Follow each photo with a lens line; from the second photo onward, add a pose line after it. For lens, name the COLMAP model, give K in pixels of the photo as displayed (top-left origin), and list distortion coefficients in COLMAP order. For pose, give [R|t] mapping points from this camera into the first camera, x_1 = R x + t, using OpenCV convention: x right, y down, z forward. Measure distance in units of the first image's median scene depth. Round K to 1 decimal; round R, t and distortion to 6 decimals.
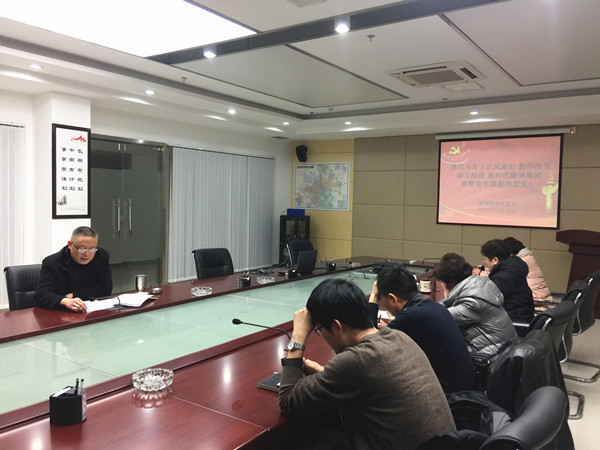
lens RADIAL K [[510.8, 0, 300.0], [0, 510.8, 222.7], [0, 0, 1]] dist [0.076964, -0.105466]
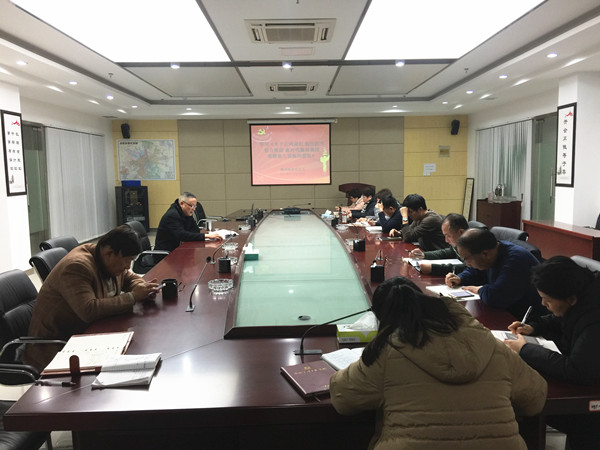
lens RADIAL K [[510.8, 0, 302.4], [0, 510.8, 223.9], [0, 0, 1]] dist [0.076964, -0.105466]
pose [[0.810078, -0.098406, 0.578005, -0.437436], [0.062751, 0.994704, 0.081404, 0.000247], [-0.582955, -0.029674, 0.811963, -0.193012]]
